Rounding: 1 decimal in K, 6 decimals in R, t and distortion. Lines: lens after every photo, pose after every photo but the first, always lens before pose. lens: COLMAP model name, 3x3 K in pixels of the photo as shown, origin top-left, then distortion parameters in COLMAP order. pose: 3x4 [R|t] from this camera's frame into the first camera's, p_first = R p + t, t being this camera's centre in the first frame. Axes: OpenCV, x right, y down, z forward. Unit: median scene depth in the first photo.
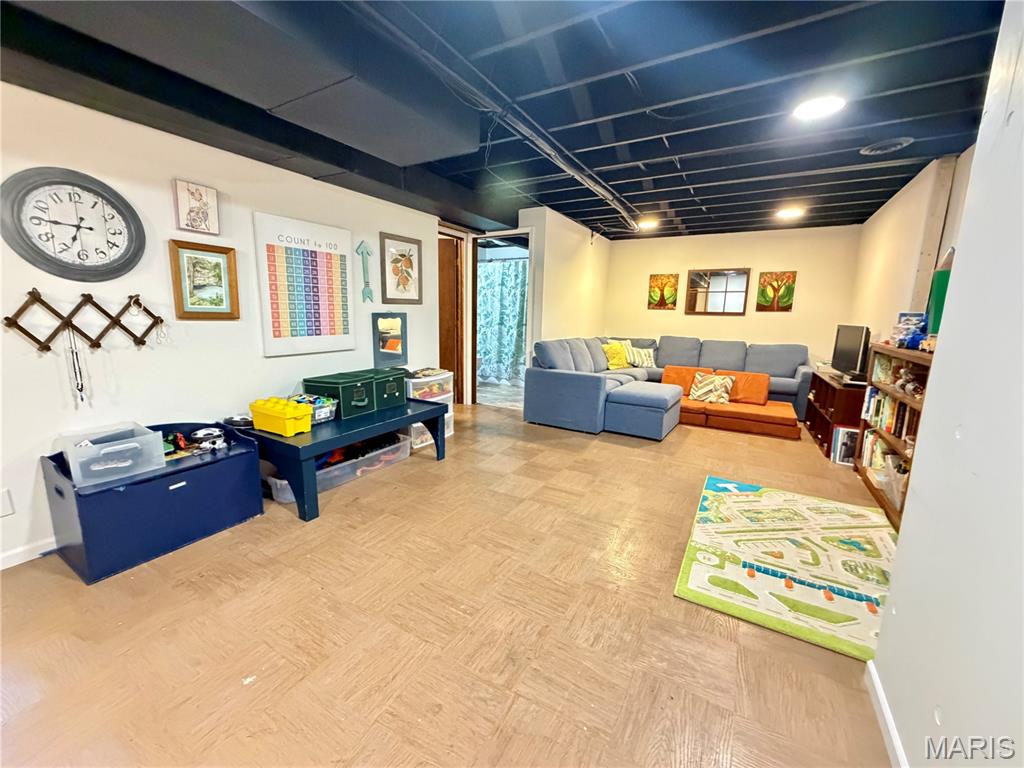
lens RADIAL K [[409.0, 0, 508.8], [0, 409.0, 380.5], [0, 0, 1]] dist [0.001338, 0.000351]
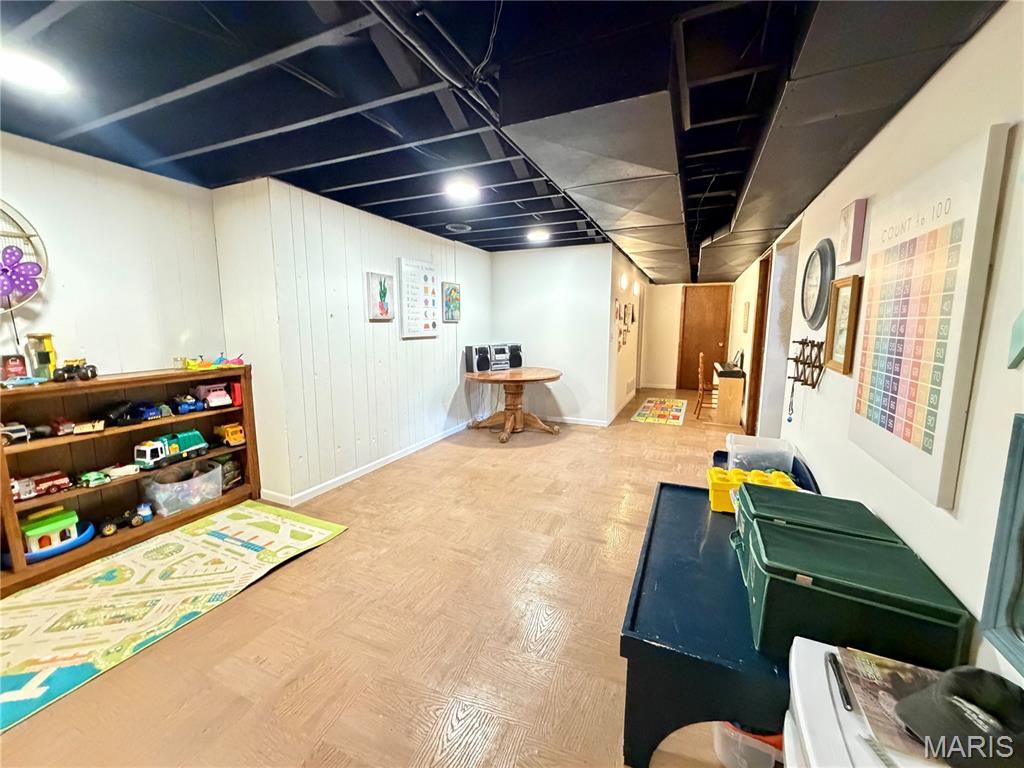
lens RADIAL K [[409.0, 0, 508.8], [0, 409.0, 380.5], [0, 0, 1]] dist [0.001338, 0.000351]
pose [[-0.993484, -0.004639, -0.113874, -0.008691], [-0.039082, 0.952455, 0.302163, -0.307342], [0.107058, 0.304645, -0.946430, 1.493520]]
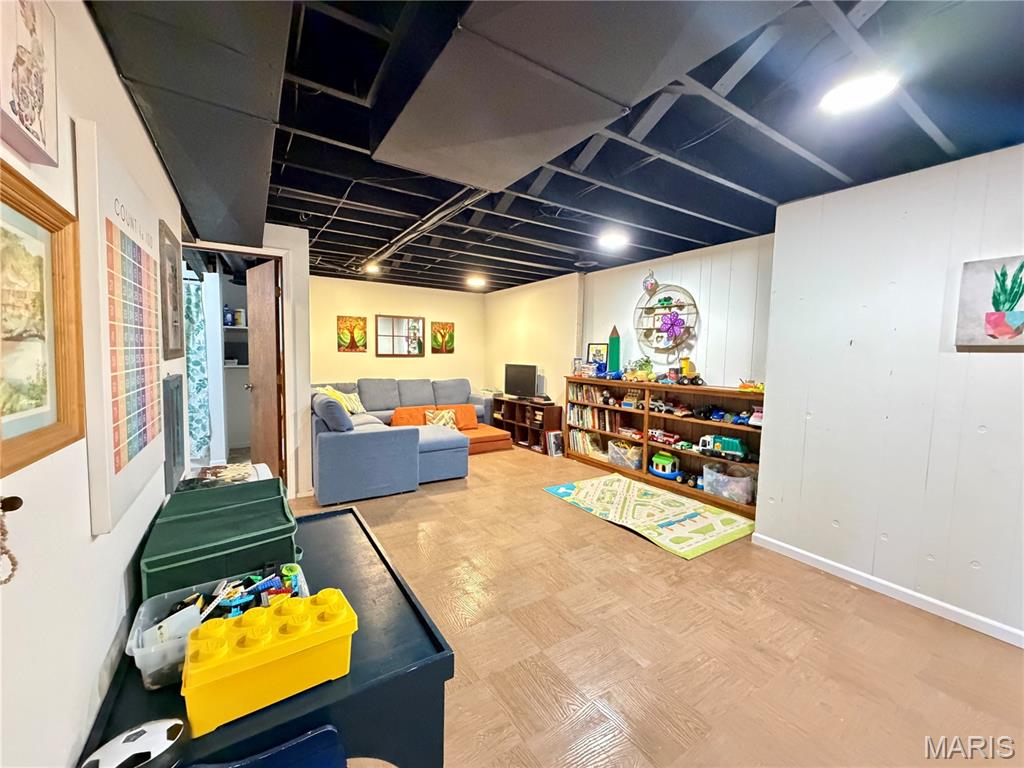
lens RADIAL K [[409.0, 0, 508.8], [0, 409.0, 380.5], [0, 0, 1]] dist [0.001338, 0.000351]
pose [[0.449463, -0.073960, 0.890232, -0.734206], [0.142270, 0.989773, 0.010401, -0.141037], [-0.881897, 0.121978, 0.455389, 0.524980]]
